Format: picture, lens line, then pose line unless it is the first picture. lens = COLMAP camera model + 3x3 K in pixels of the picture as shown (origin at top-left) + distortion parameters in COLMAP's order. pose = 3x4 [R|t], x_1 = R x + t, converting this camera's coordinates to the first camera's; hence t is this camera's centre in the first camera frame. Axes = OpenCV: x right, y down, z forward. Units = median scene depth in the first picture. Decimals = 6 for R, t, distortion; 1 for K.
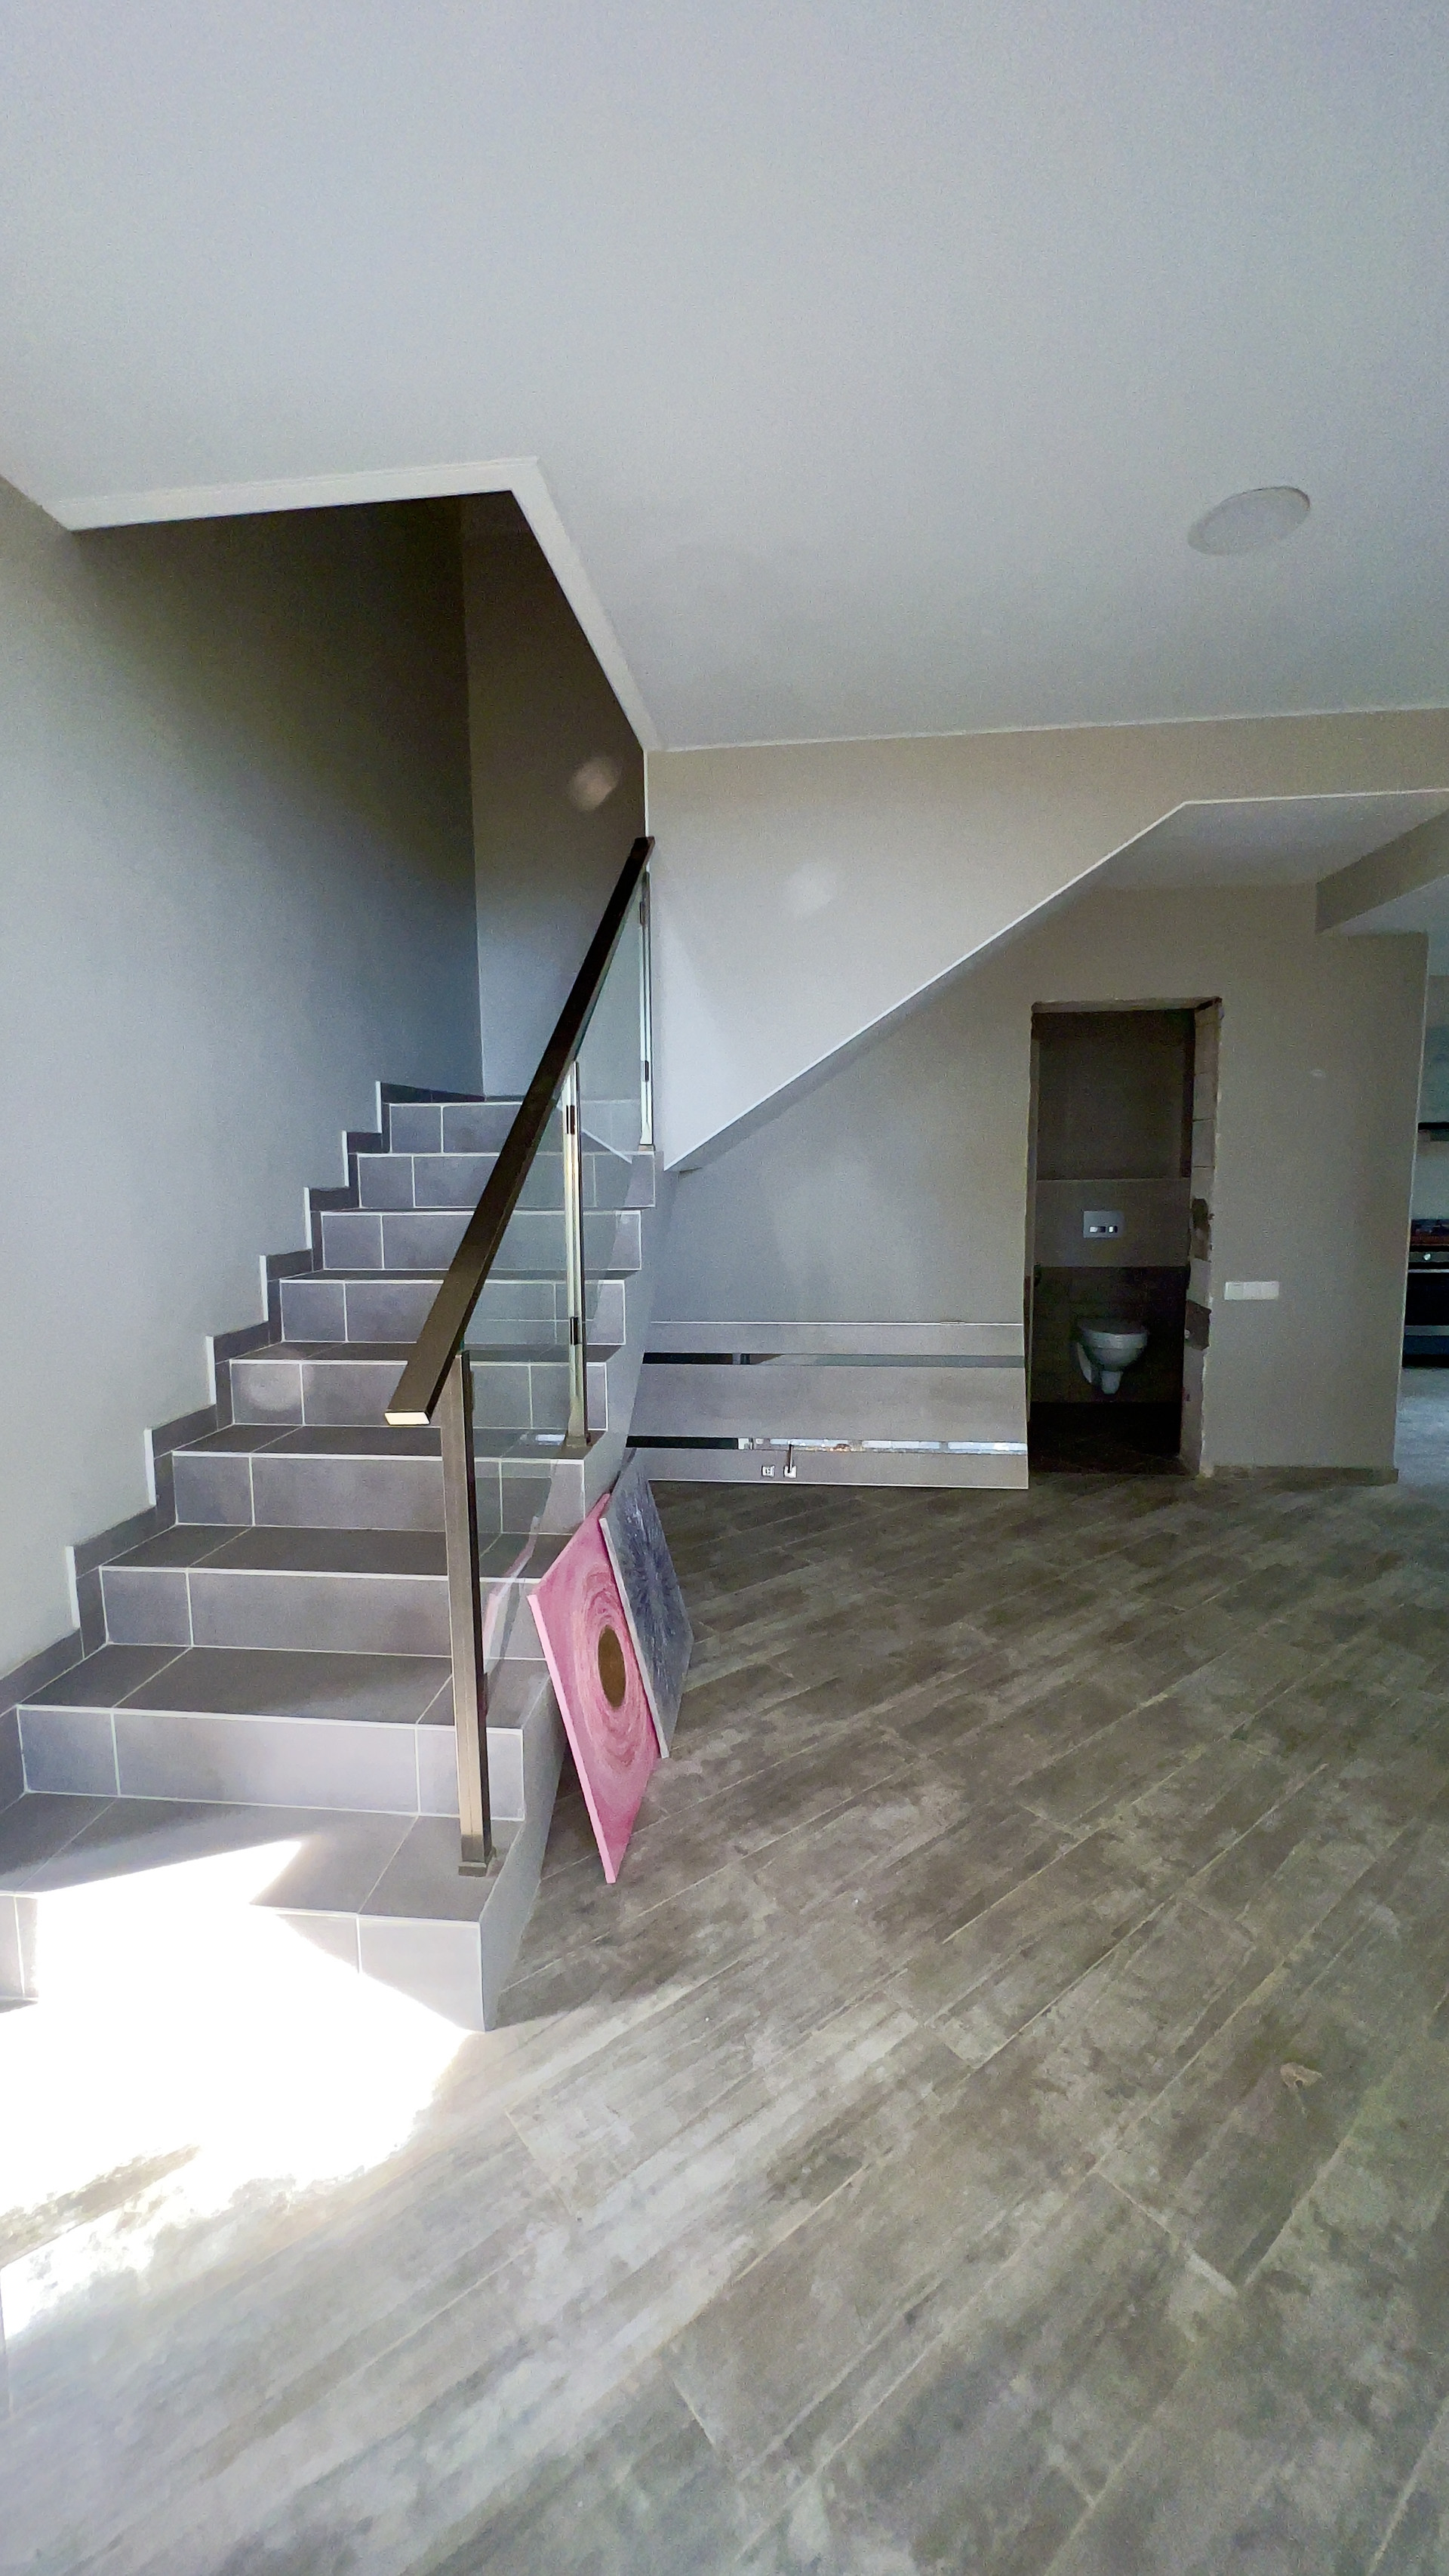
lens RADIAL K [[1026.7, 0, 728.1], [0, 1026.7, 1279.1], [0, 0, 1]] dist [-0.002015, 0.000985]
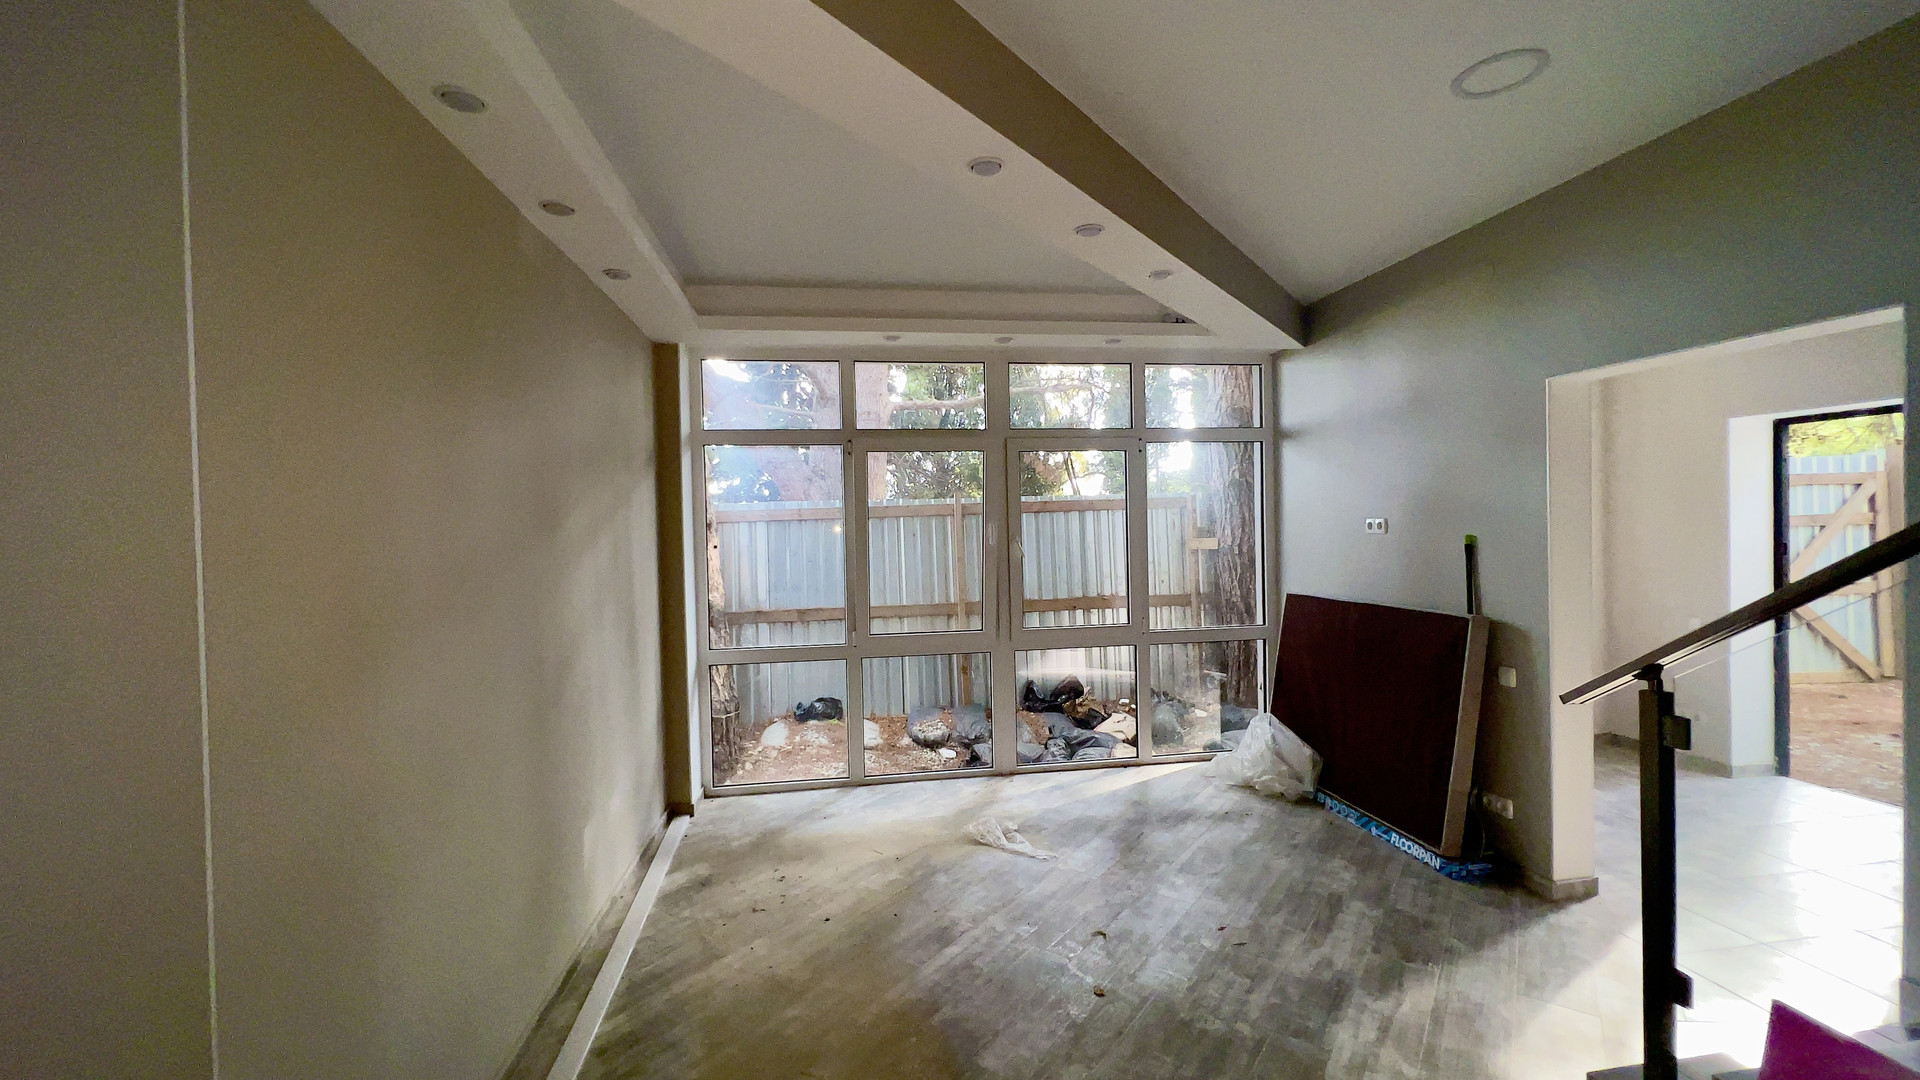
lens RADIAL K [[765.3, 0, 960.7], [0, 765.3, 543.7], [0, 0, 1]] dist [-0.002015, 0.000985]
pose [[-0.965269, 0.031872, -0.259307, 1.059503], [-0.004528, 0.990341, 0.138579, -0.305291], [0.261220, 0.134940, -0.955801, 2.094118]]
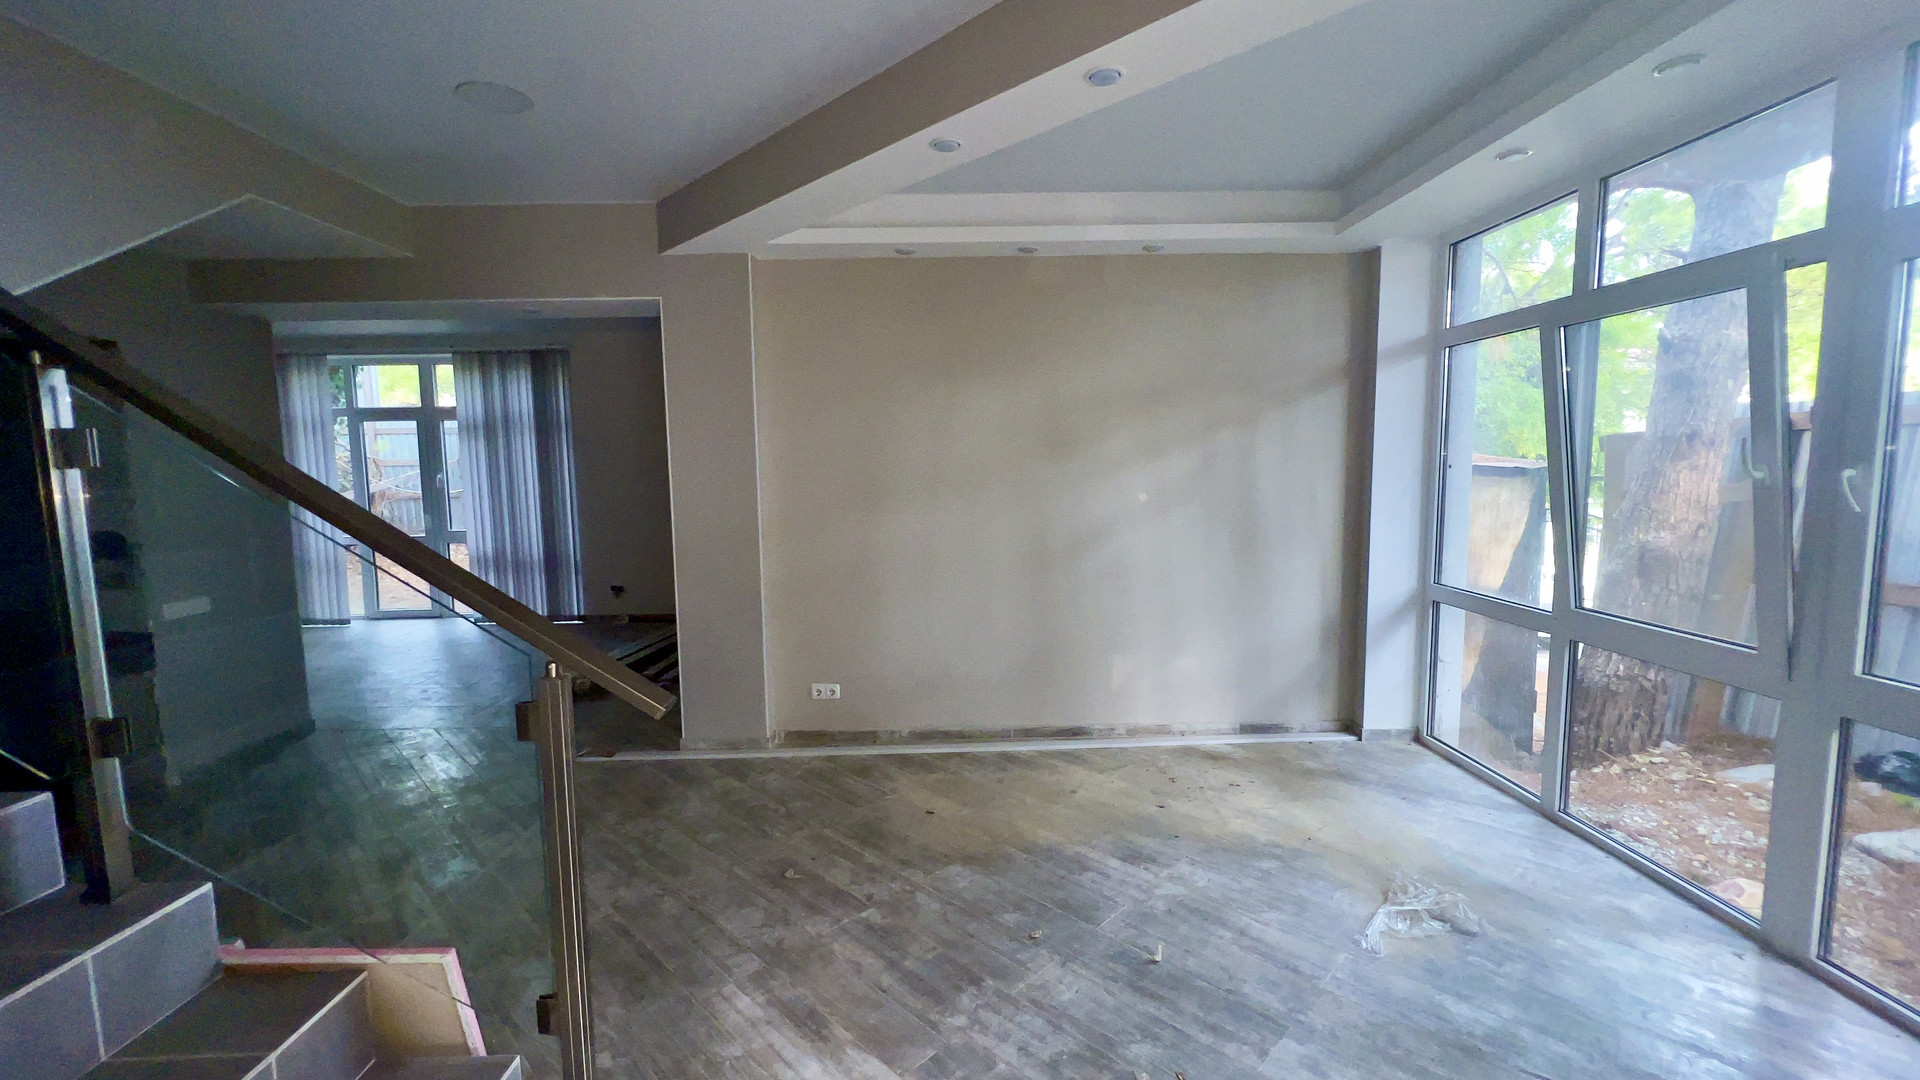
lens RADIAL K [[765.3, 0, 963.5], [0, 765.3, 540.4], [0, 0, 1]] dist [-0.002015, 0.000985]
pose [[-0.119702, -0.087961, 0.988906, -1.332450], [0.136079, 0.985213, 0.104104, -0.106766], [-0.983440, 0.147031, -0.105962, 0.810568]]
